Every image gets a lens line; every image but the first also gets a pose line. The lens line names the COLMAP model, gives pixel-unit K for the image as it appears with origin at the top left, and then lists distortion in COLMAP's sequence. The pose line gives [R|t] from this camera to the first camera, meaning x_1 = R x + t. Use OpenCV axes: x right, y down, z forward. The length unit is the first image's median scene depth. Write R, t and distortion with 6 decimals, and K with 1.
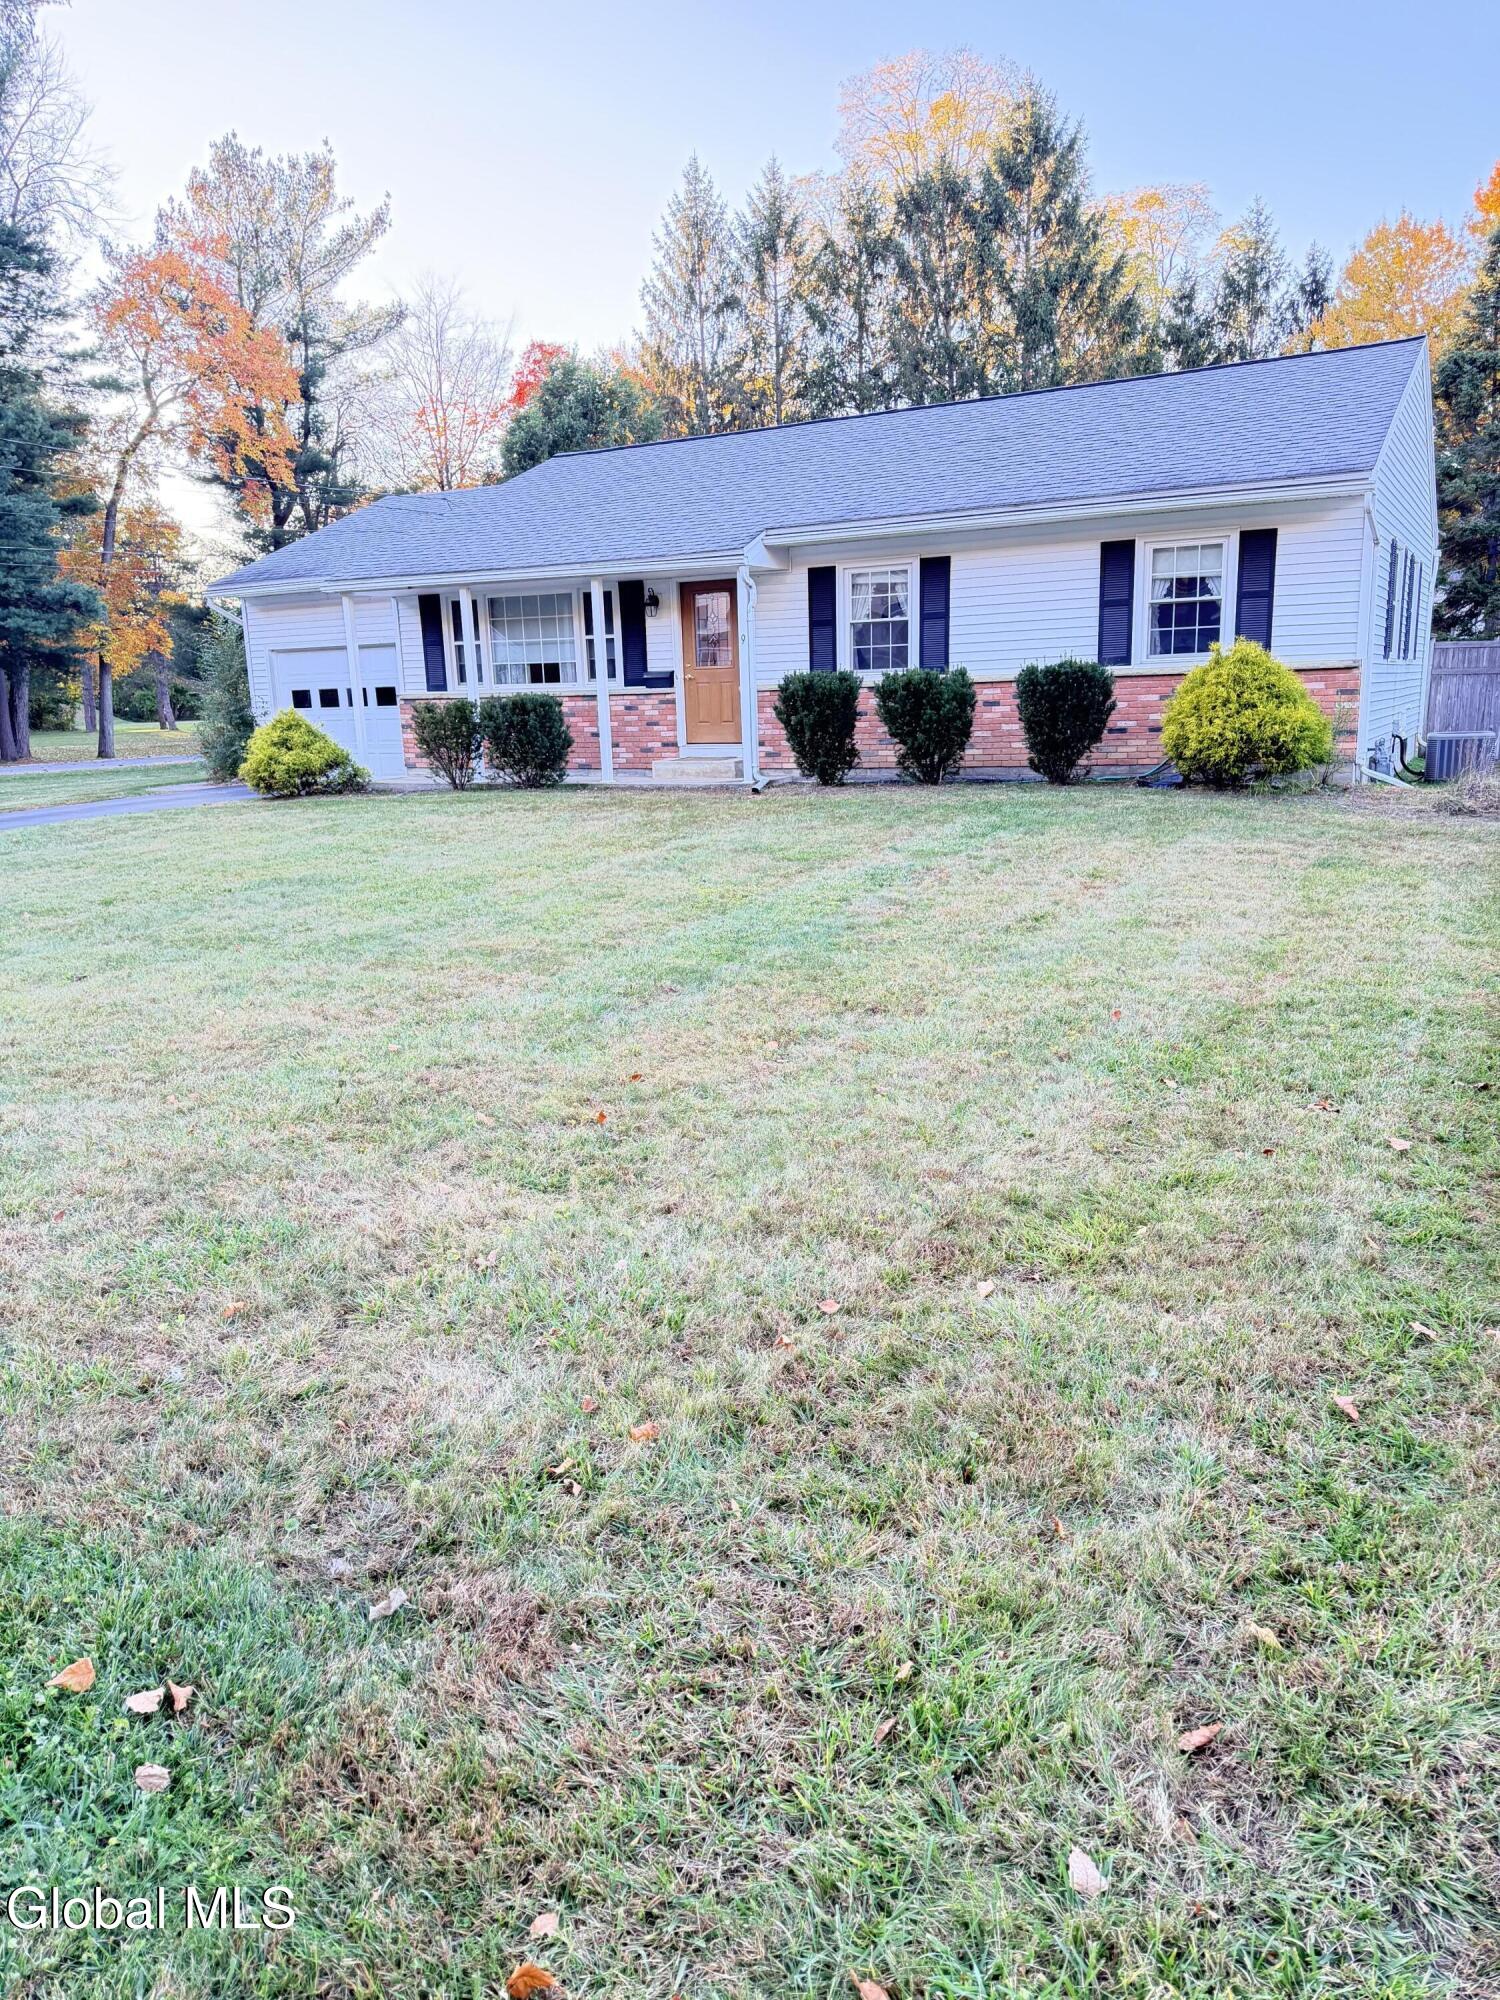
lens RADIAL K [[1411.0, 0, 750.0], [0, 1411.0, 1000.0], [0, 0, 1]] dist [0.052630, -0.057267]
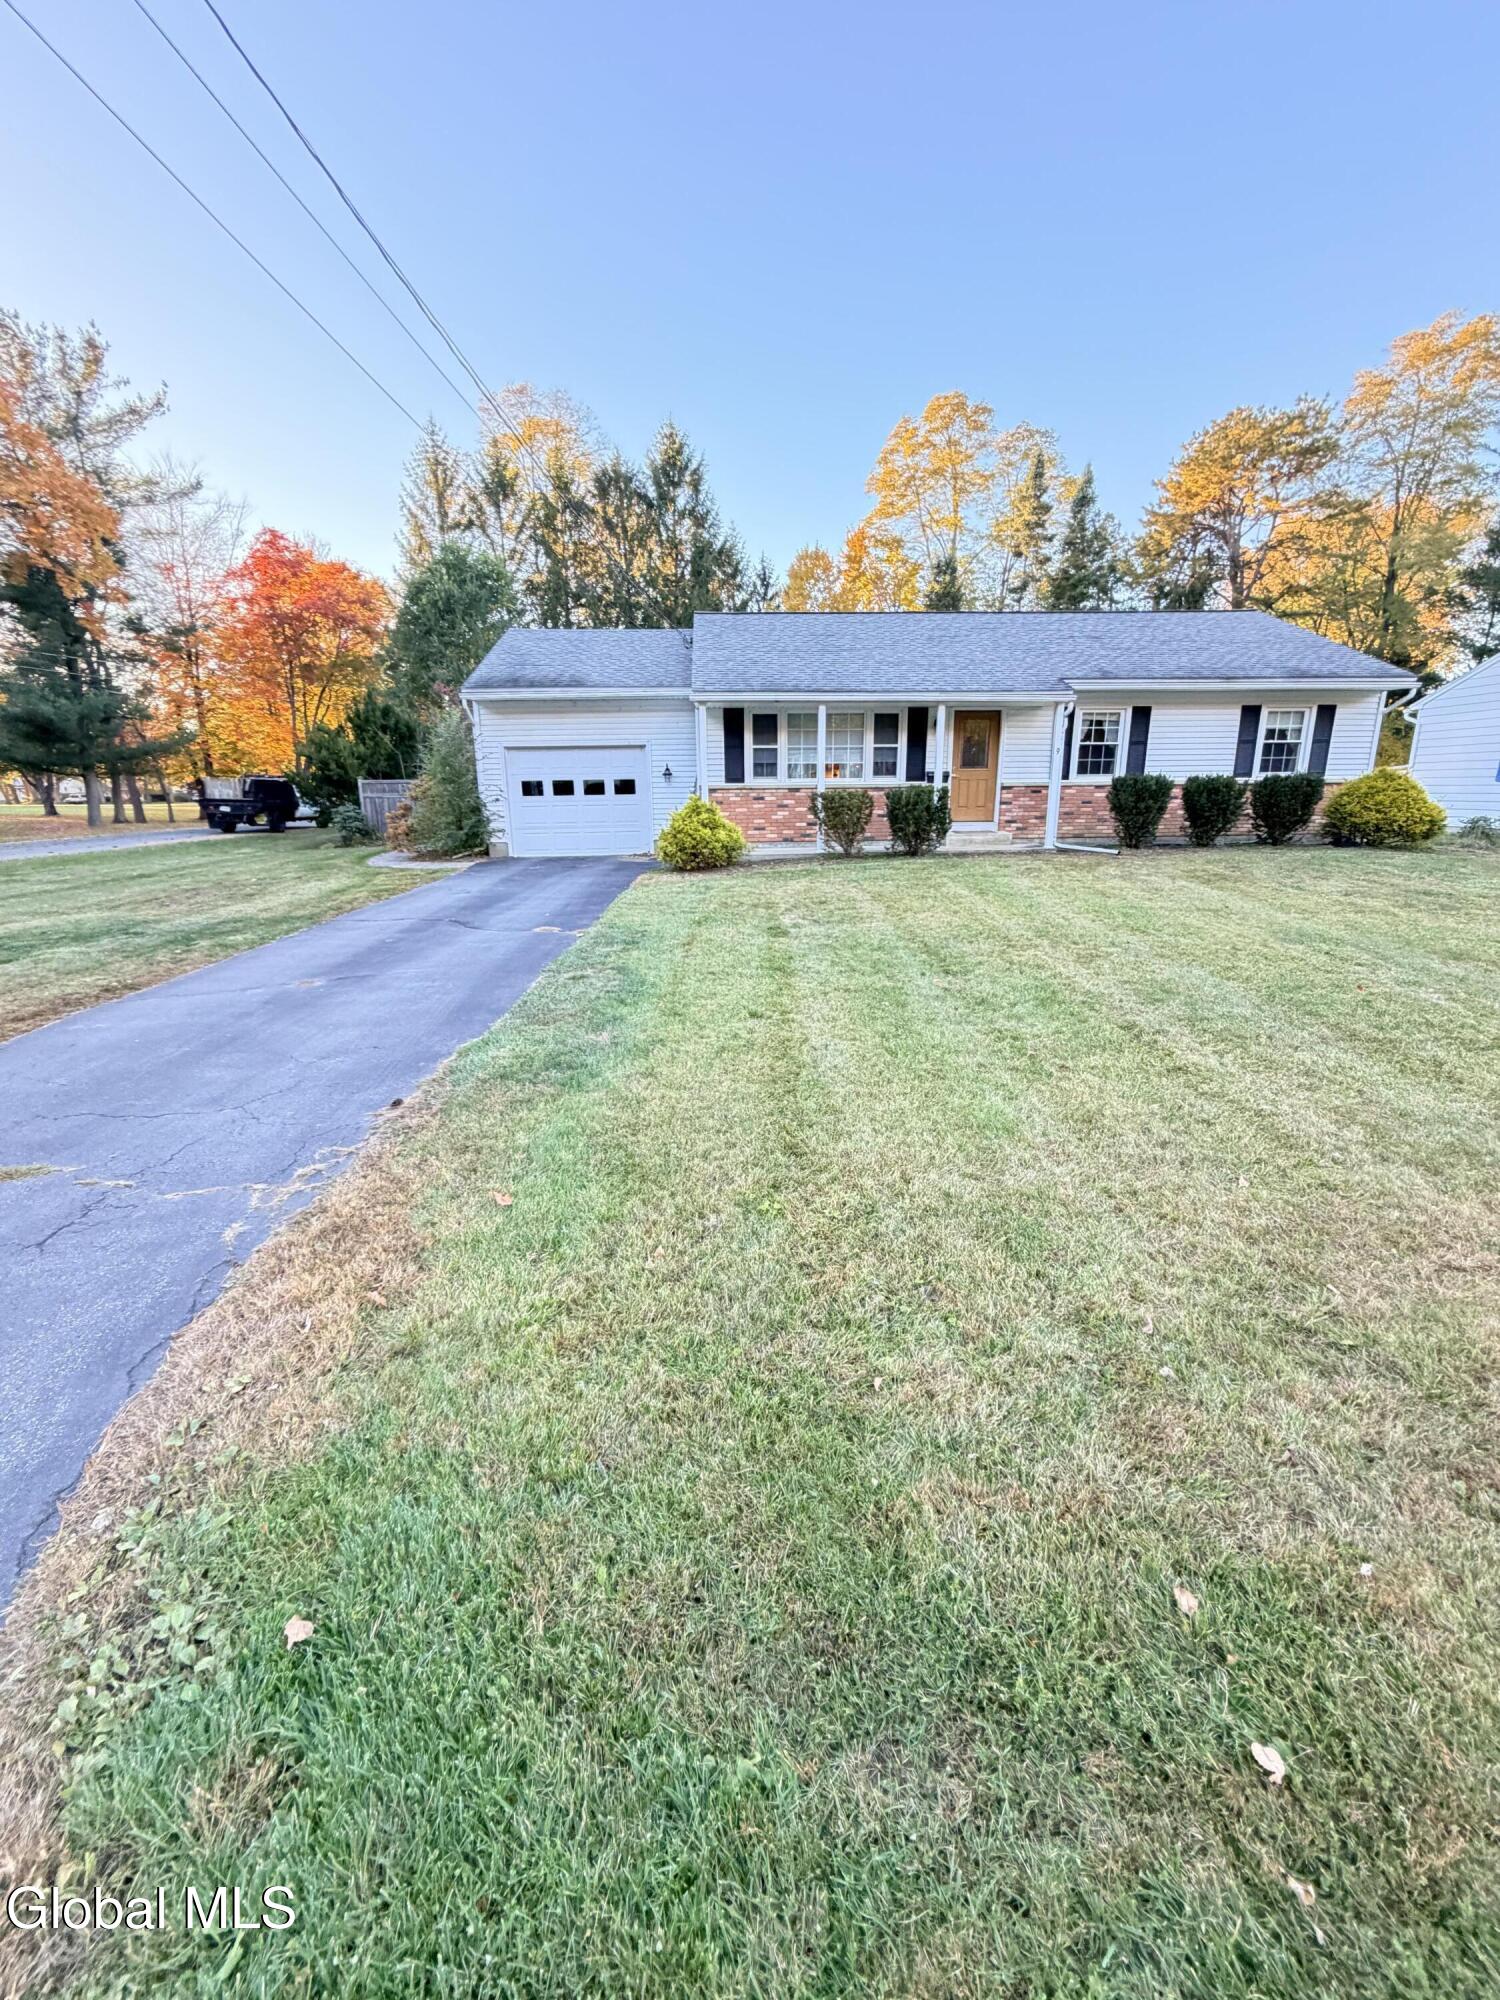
lens RADIAL K [[796.0, 0, 752.1], [0, 796.0, 994.8], [0, 0, 1]] dist [-0.000700, -0.000326]
pose [[0.848133, -0.113508, 0.517480, -0.675969], [0.098012, 0.993535, 0.057292, -0.073467], [-0.520638, 0.002128, 0.853775, 0.411325]]
